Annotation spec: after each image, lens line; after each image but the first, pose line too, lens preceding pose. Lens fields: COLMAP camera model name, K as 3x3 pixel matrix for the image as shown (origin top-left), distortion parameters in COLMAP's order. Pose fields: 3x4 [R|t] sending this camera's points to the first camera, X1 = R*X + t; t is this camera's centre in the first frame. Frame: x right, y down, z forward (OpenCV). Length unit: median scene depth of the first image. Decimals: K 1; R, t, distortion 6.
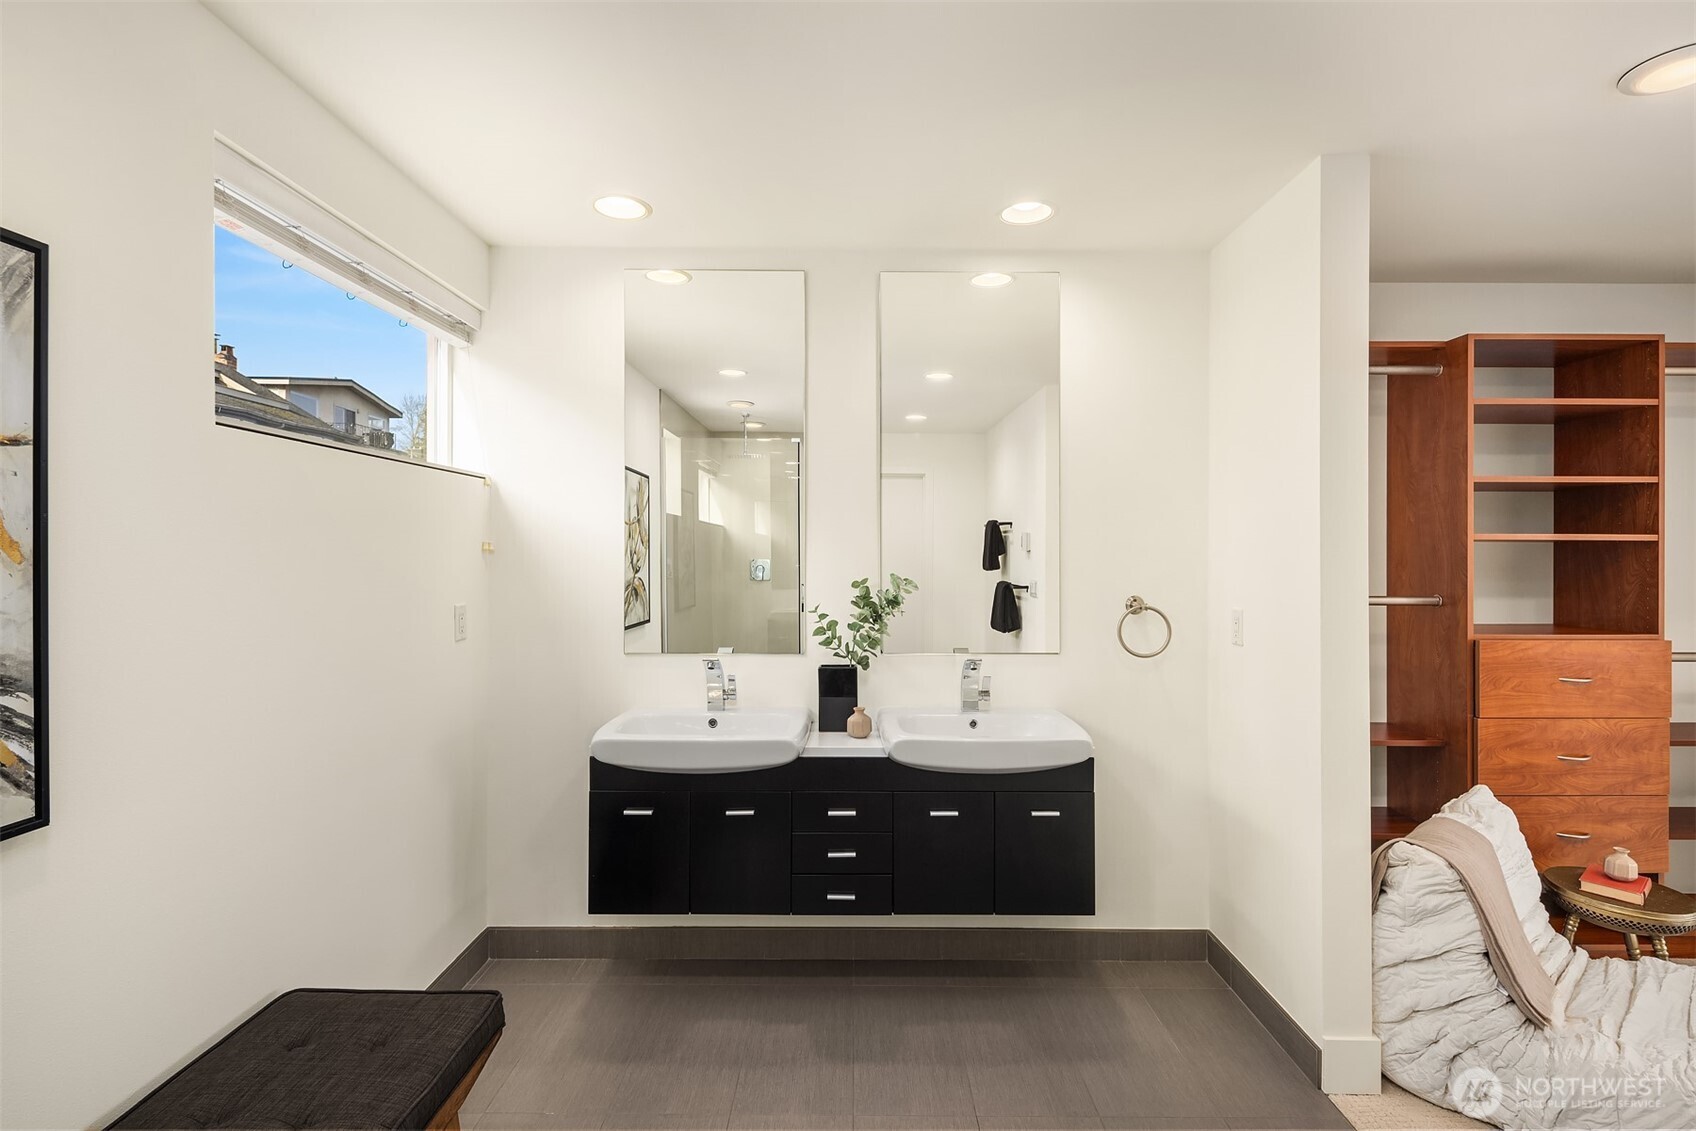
lens RADIAL K [[820.6, 0, 843.2], [0, 820.6, 558.3], [0, 0, 1]] dist [0.000537, -0.000461]
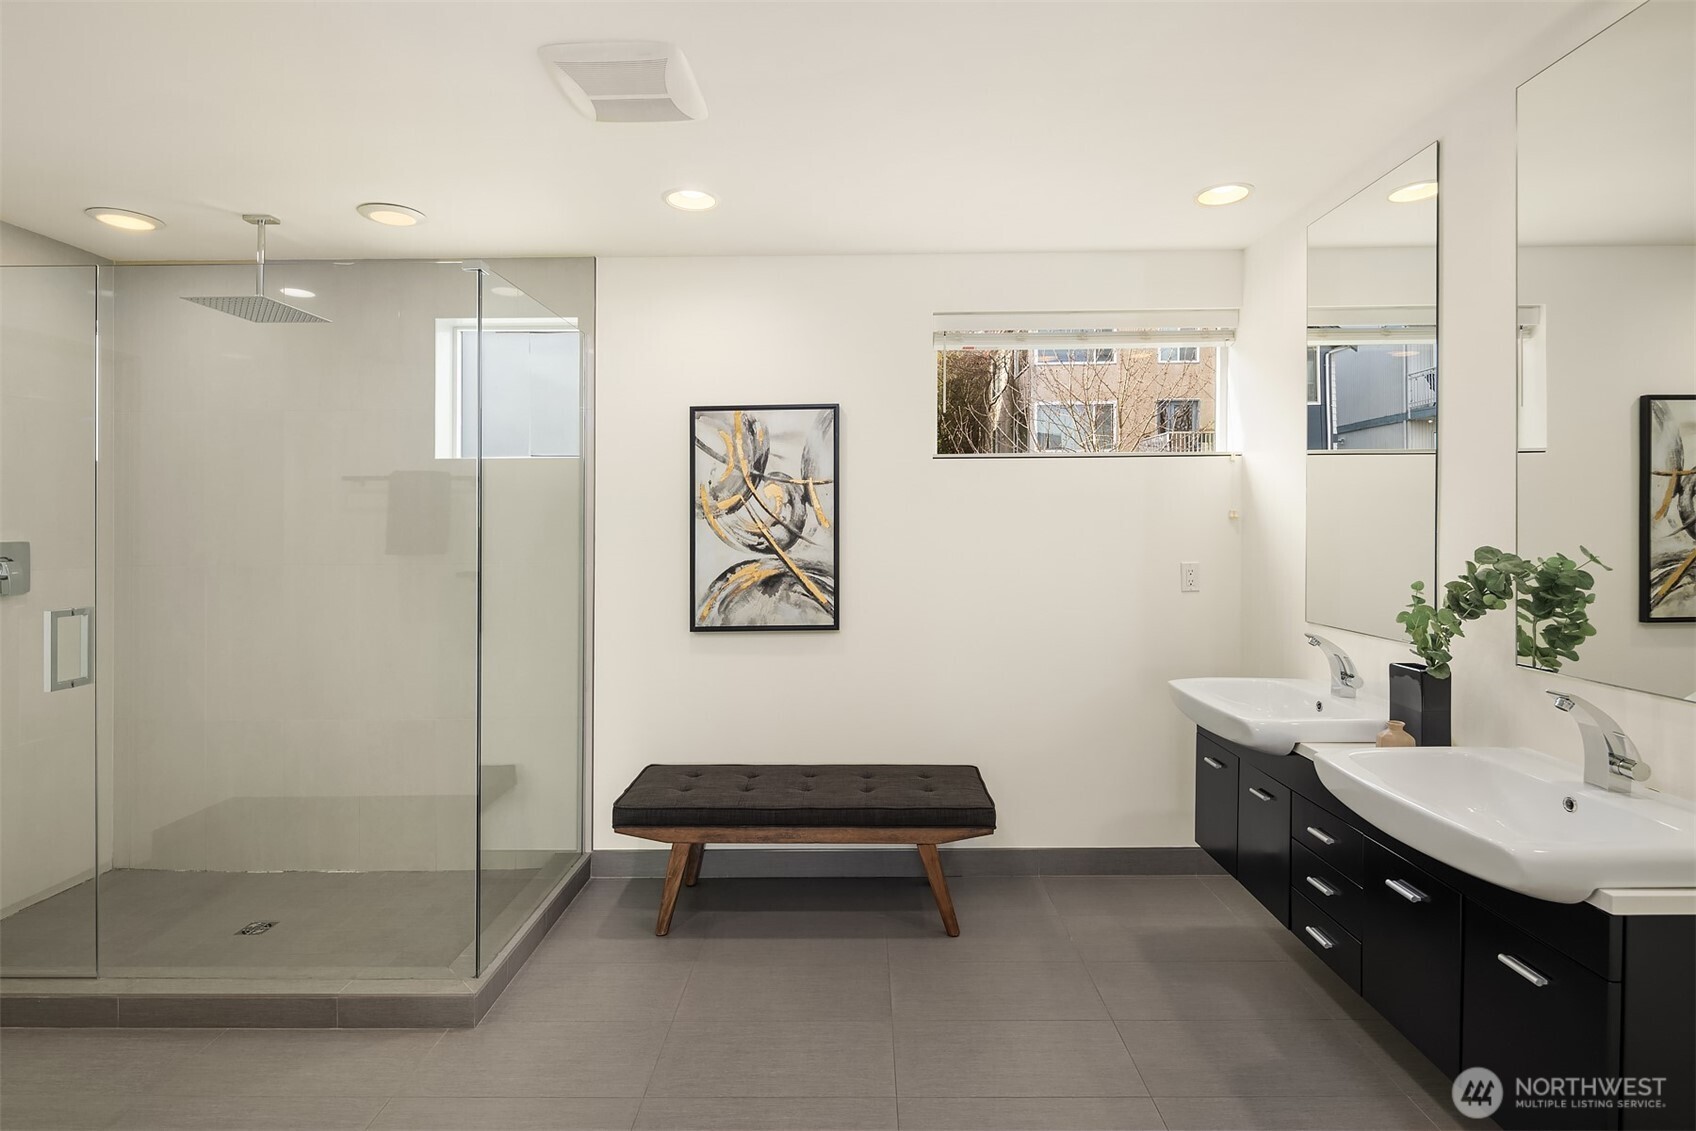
lens RADIAL K [[820.3, 0, 846.8], [0, 820.3, 504.2], [0, 0, 1]] dist [-0.000758, -0.000600]
pose [[0.012292, -0.023892, -0.999639, 1.608219], [0.001583, 0.999714, -0.023874, -0.006461], [0.999923, -0.001289, 0.012326, 1.004199]]
